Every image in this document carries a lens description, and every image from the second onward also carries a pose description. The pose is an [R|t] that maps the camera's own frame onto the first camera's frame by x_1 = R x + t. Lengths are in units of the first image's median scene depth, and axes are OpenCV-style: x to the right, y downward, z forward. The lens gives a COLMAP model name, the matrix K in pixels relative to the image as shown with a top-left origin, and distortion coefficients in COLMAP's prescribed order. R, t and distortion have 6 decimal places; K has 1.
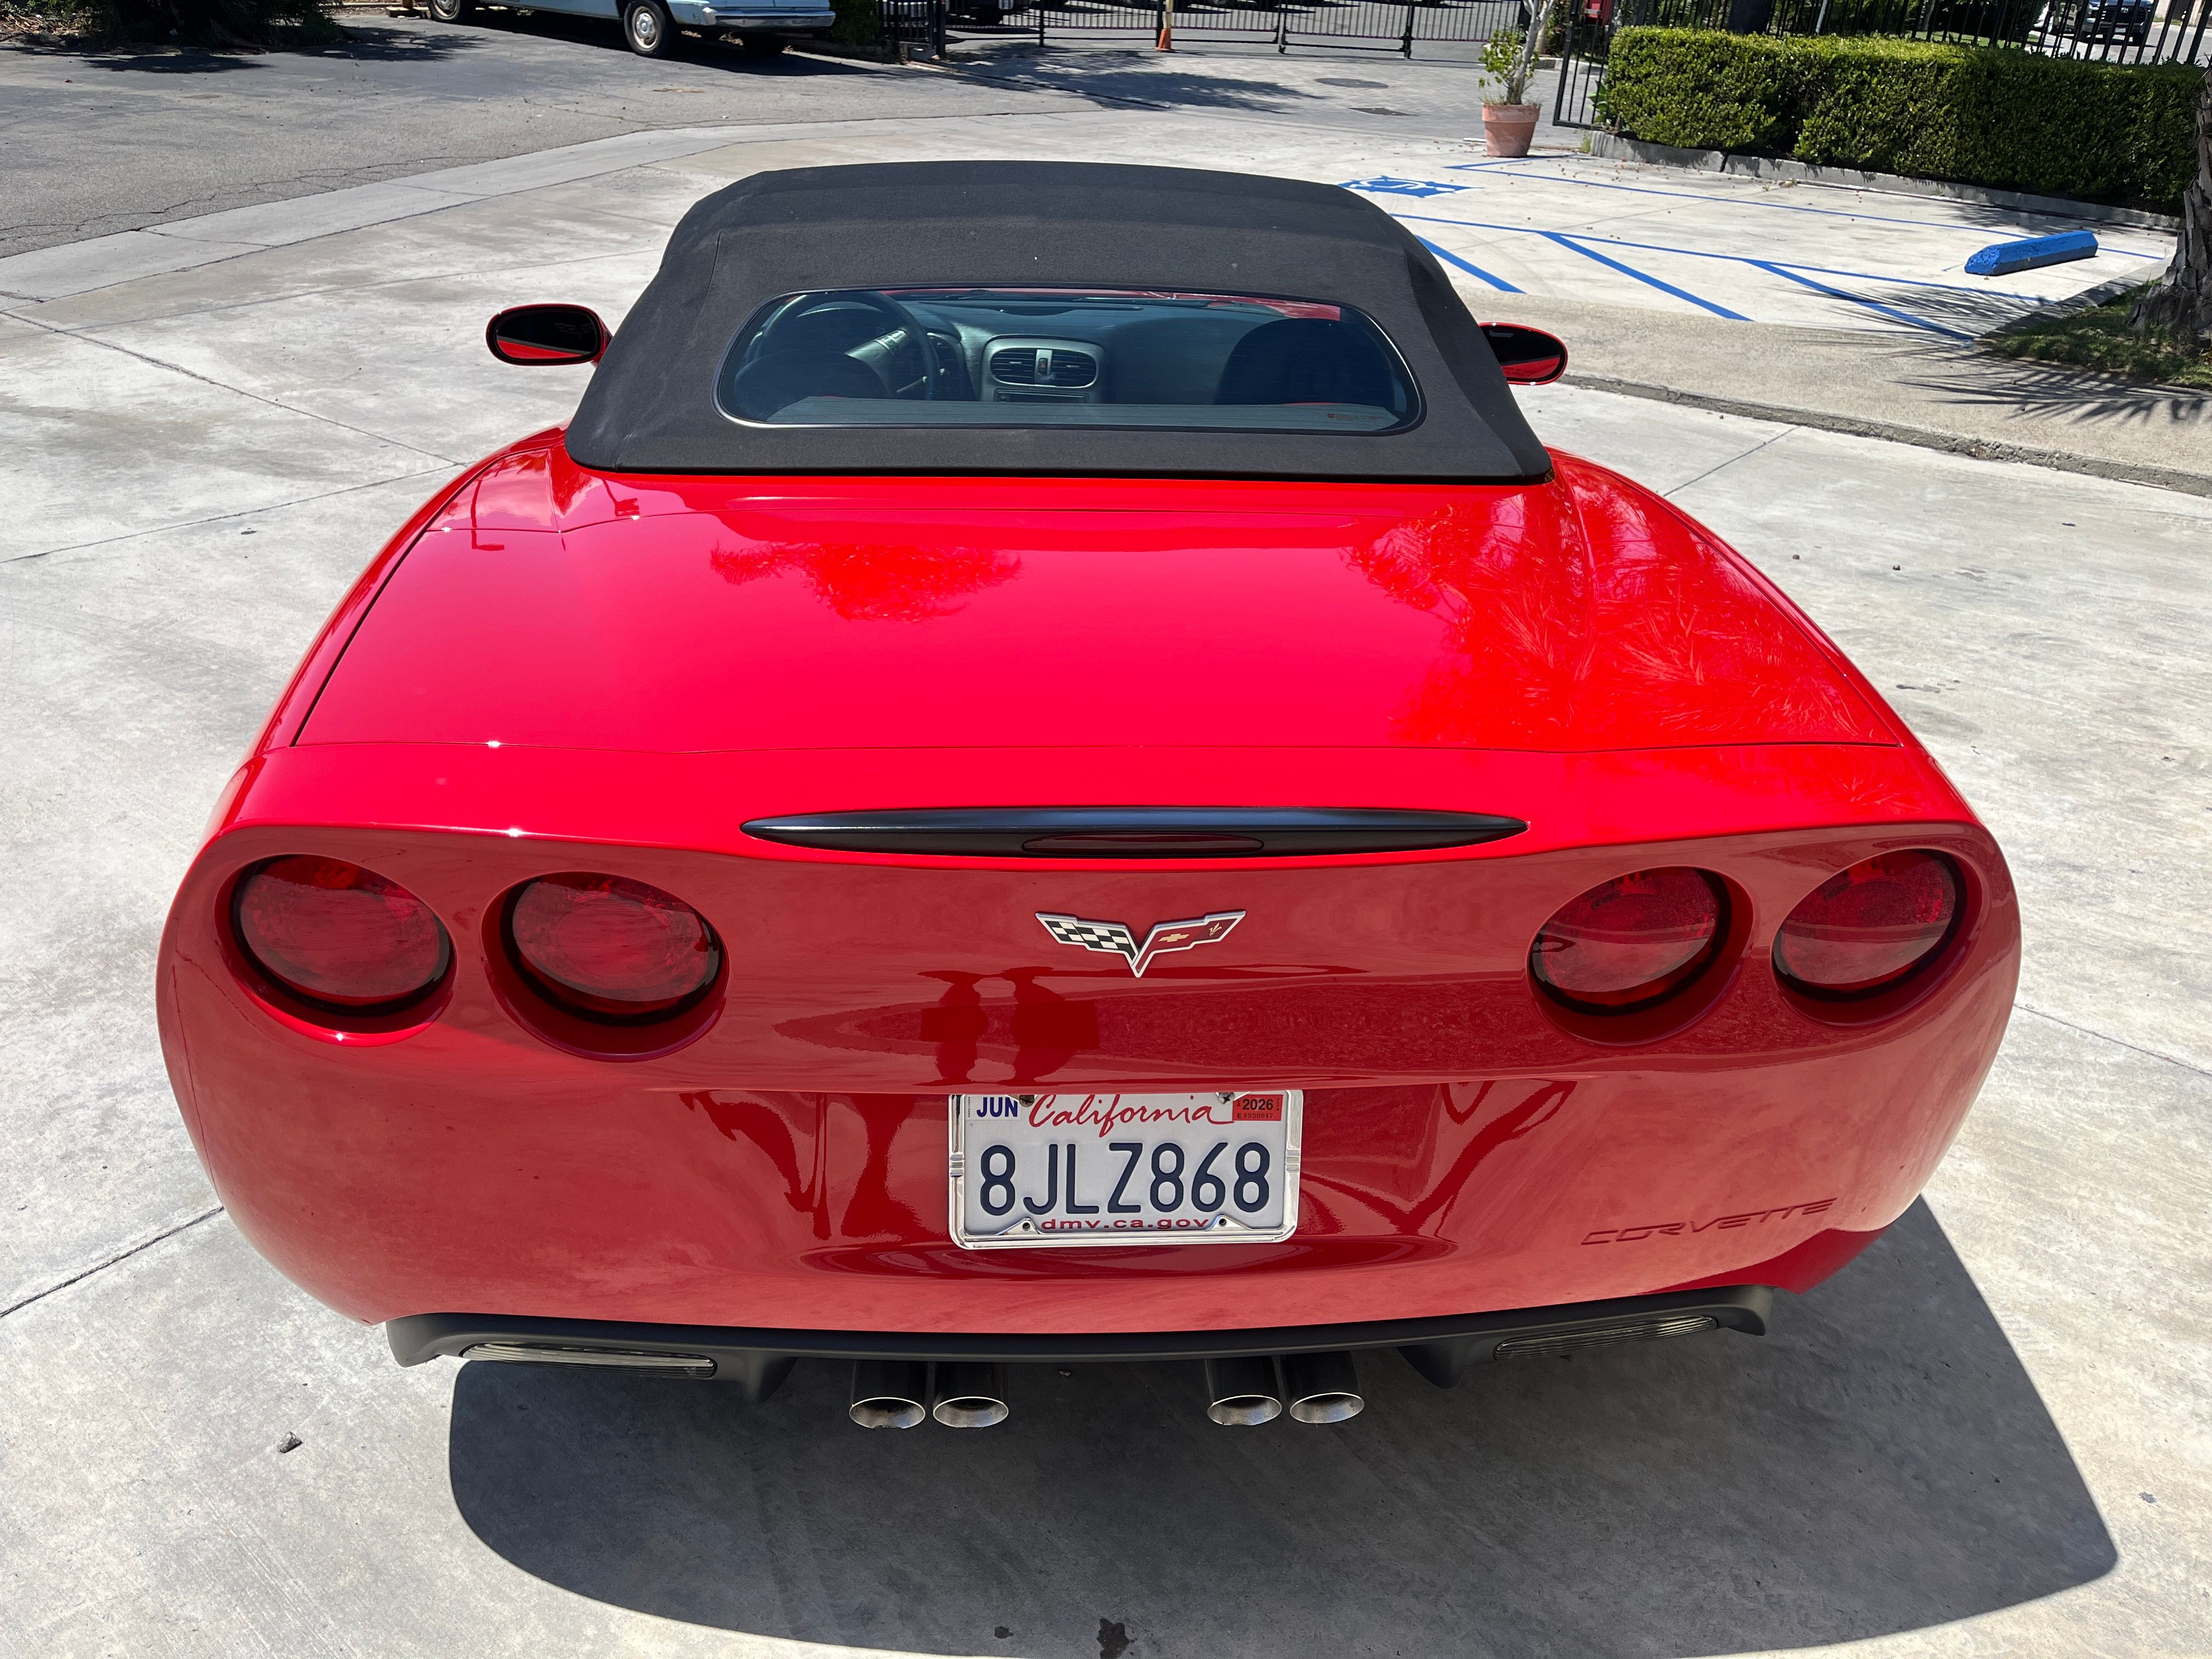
lens RADIAL K [[1682.6, 0, 1094.4], [0, 1682.6, 828.9], [0, 0, 1]] dist [0.072708, -0.098540]
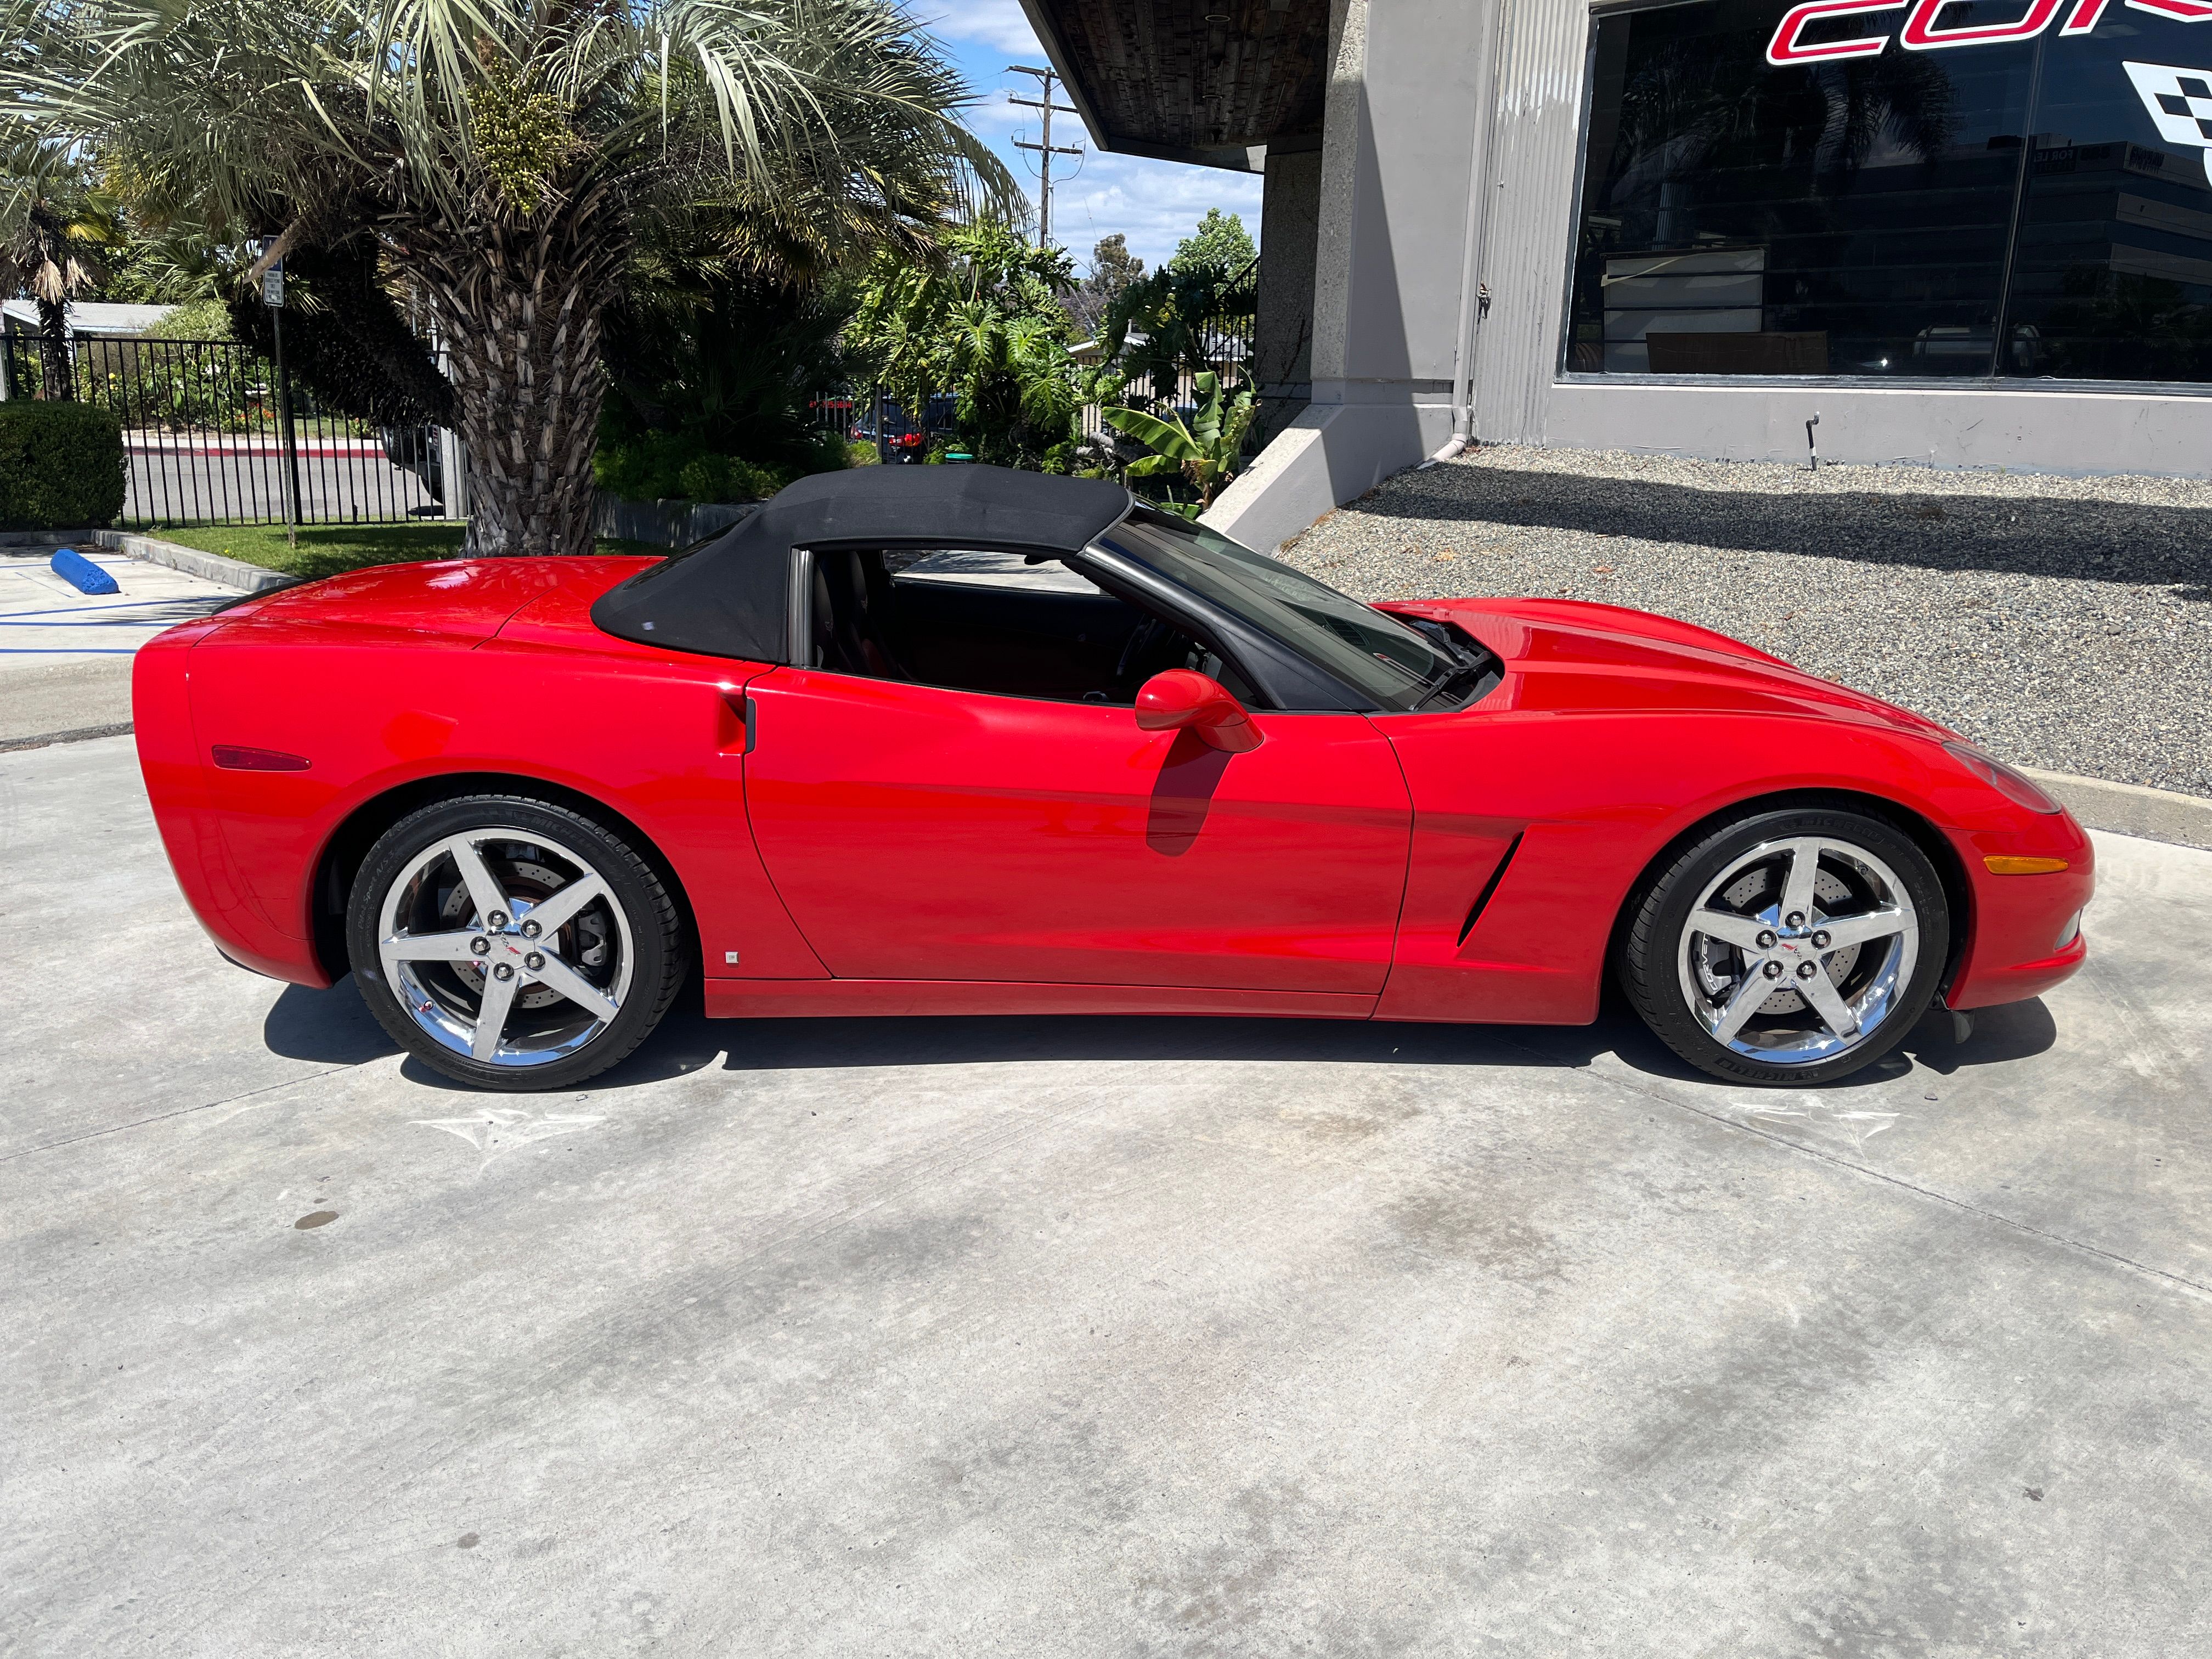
lens RADIAL K [[1682.6, 0, 1093.6], [0, 1682.6, 814.2], [0, 0, 1]] dist [0.072708, -0.098540]
pose [[0.140208, -0.290581, 0.946522, -1.596325], [0.457292, 0.866903, 0.198400, -0.483347], [-0.878195, 0.405020, 0.254427, 0.854149]]
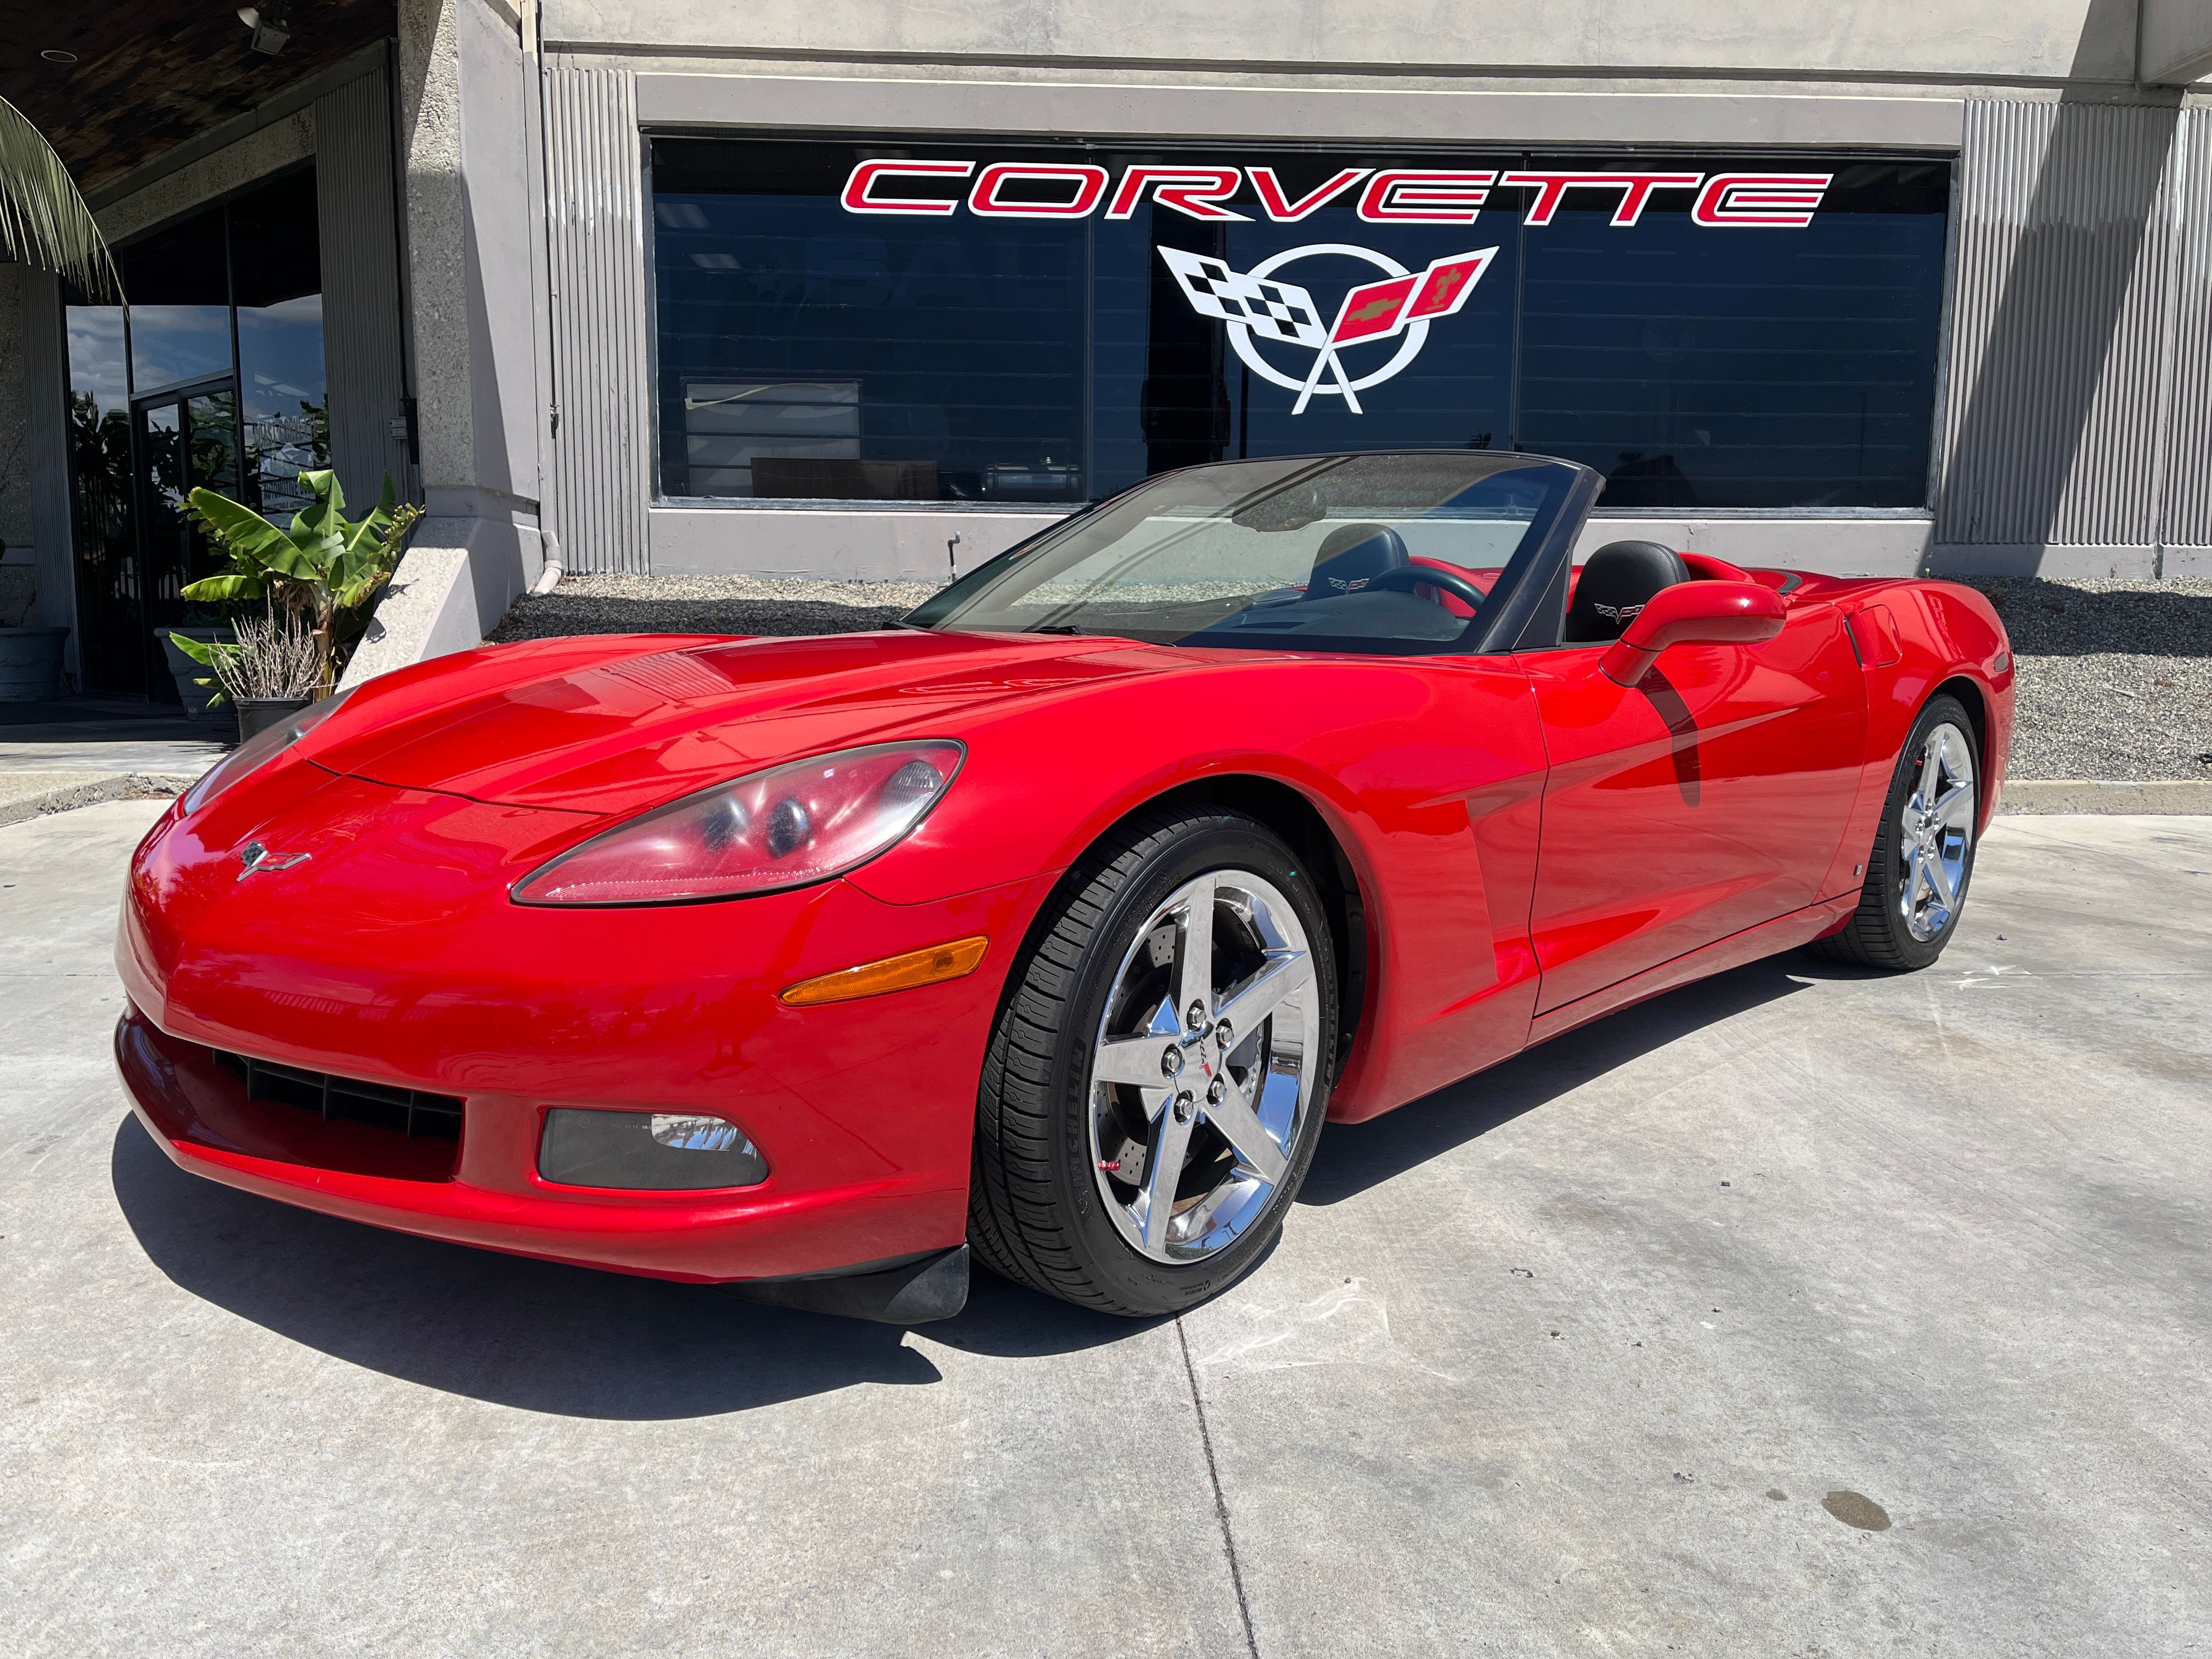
lens RADIAL K [[1682.6, 0, 1099.7], [0, 1682.6, 828.3], [0, 0, 1]] dist [0.072708, -0.098540]
pose [[-0.677334, -0.136629, 0.722877, -0.910784], [0.315583, 0.833641, 0.453266, -0.837013], [-0.664549, 0.535140, -0.521536, 2.071558]]
